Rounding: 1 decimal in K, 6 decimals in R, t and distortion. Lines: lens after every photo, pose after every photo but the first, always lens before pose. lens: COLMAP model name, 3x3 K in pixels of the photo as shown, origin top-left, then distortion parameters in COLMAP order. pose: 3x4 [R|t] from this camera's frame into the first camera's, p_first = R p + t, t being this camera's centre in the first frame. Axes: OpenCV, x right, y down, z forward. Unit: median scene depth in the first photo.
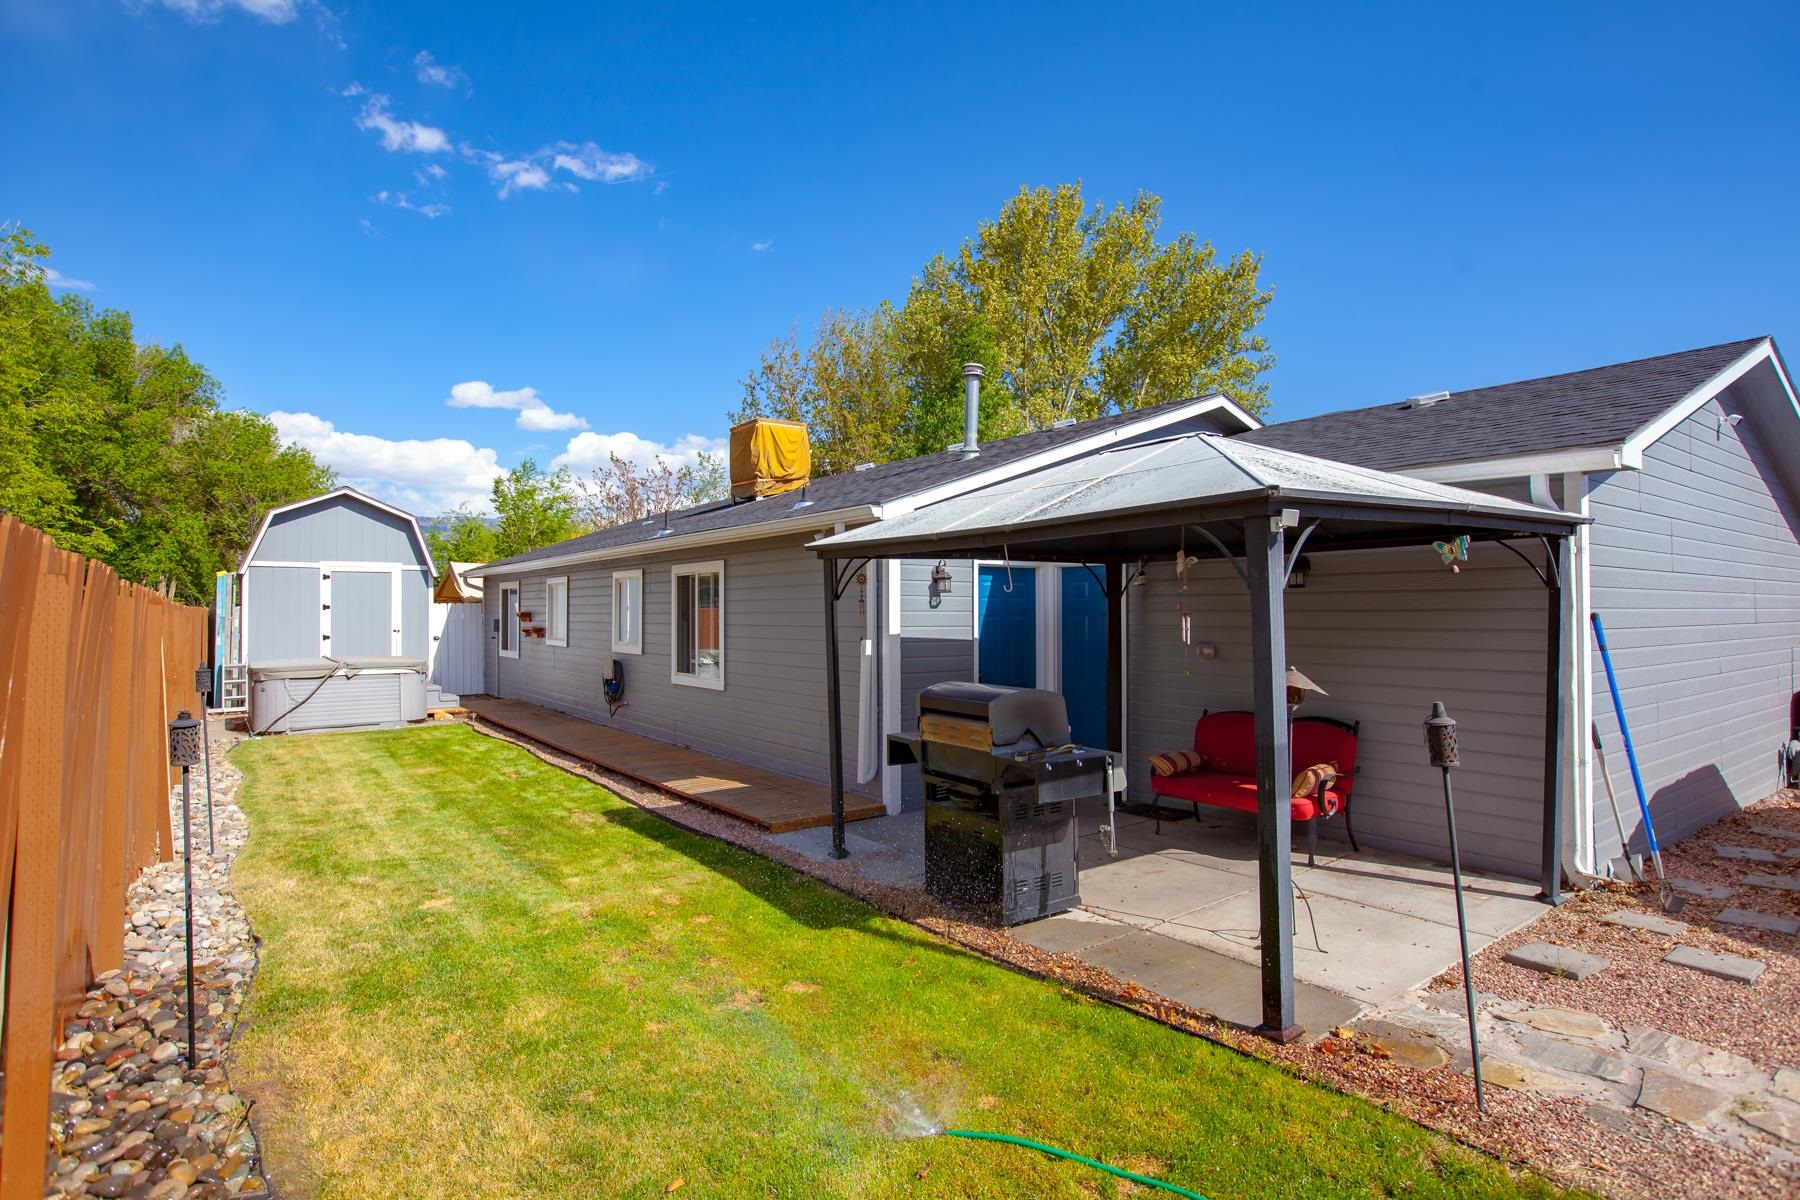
lens RADIAL K [[905.4, 0, 859.4], [0, 905.4, 591.9], [0, 0, 1]] dist [-0.010591, 0.008460]
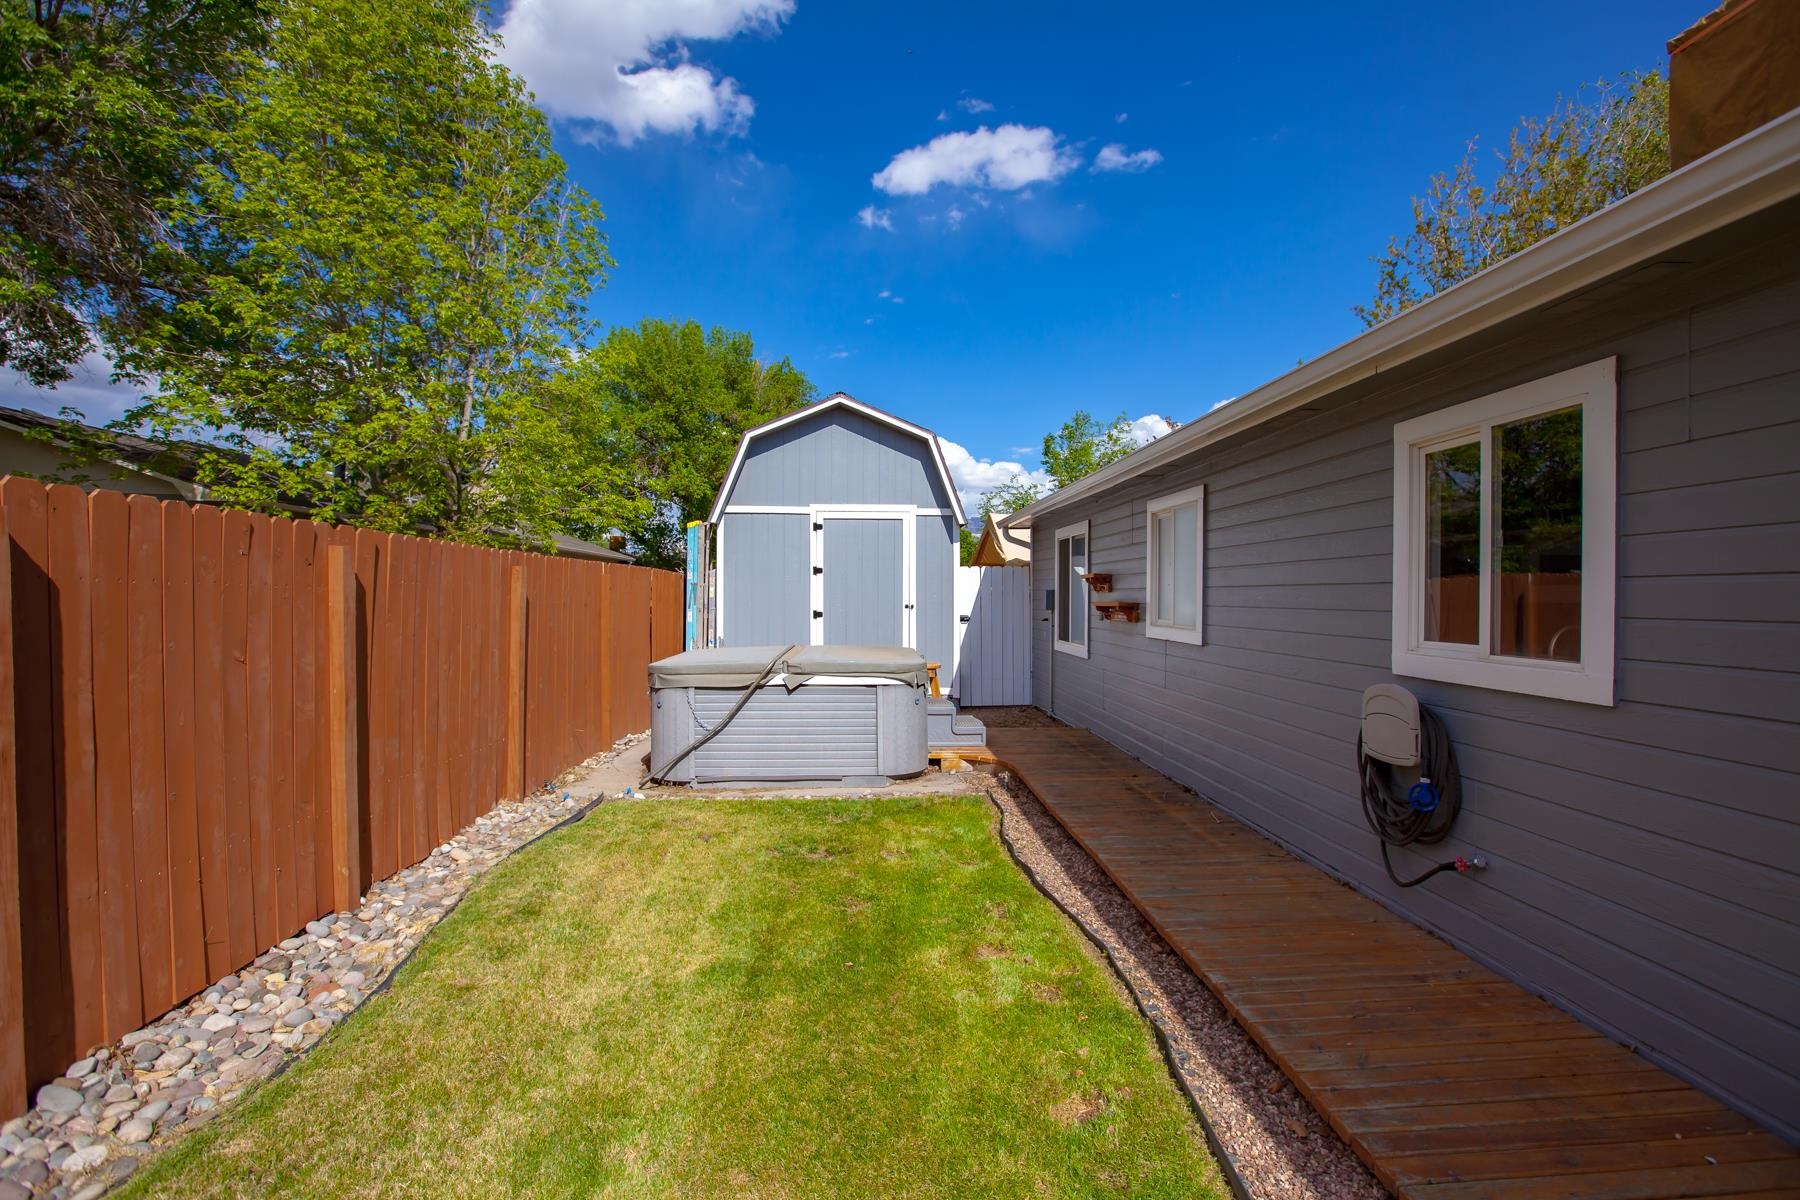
lens RADIAL K [[815.3, 0, 891.4], [0, 815.3, 600.5], [0, 0, 1]] dist [-0.034488, 0.000481]
pose [[0.841835, 0.009585, -0.539650, -0.196559], [0.006583, 0.999586, 0.028024, 0.021786], [0.539695, -0.027144, 0.841423, 0.483550]]
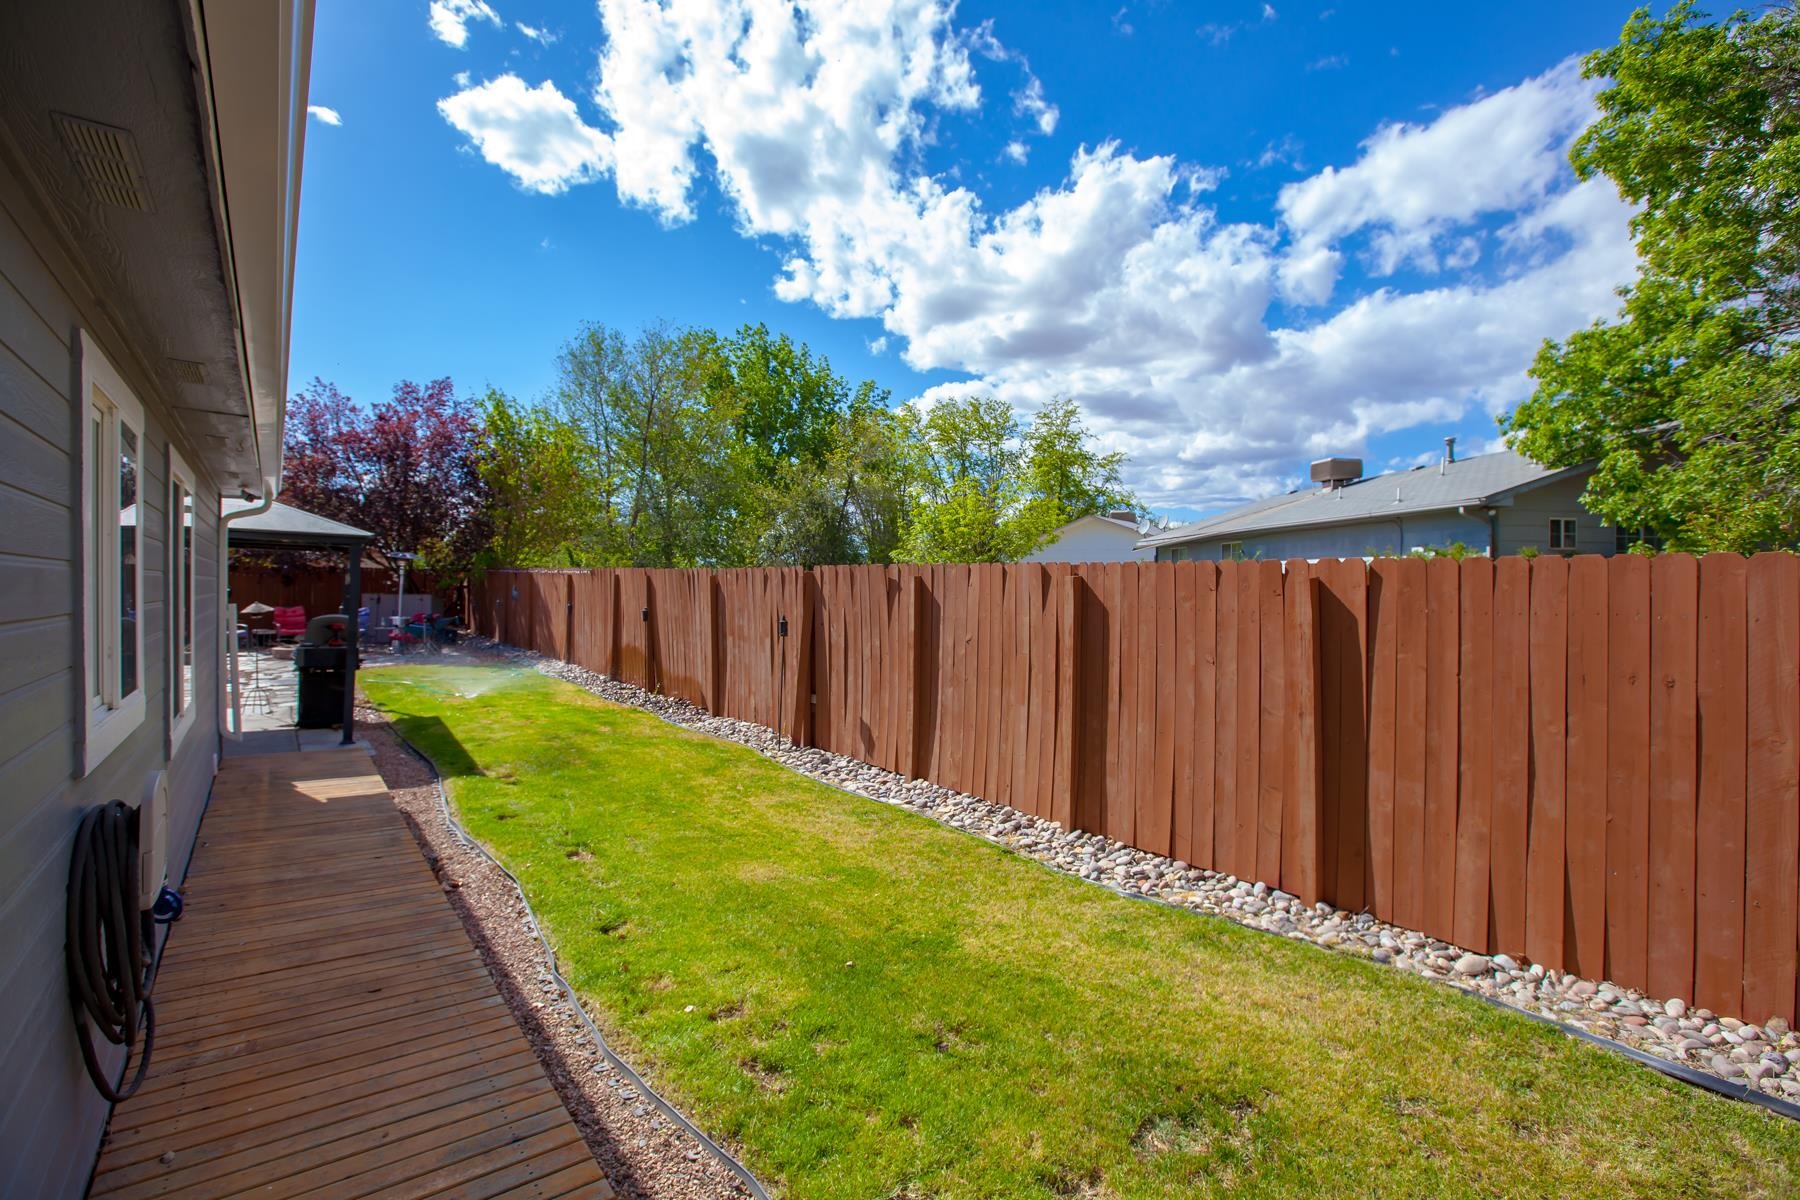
lens RADIAL K [[815.3, 0, 903.2], [0, 815.3, 597.7], [0, 0, 1]] dist [-0.034488, 0.000481]
pose [[-0.999732, 0.002506, -0.023017, -0.253981], [0.003041, 0.999726, -0.023209, 0.022742], [0.022952, -0.023273, -0.999466, 0.658515]]
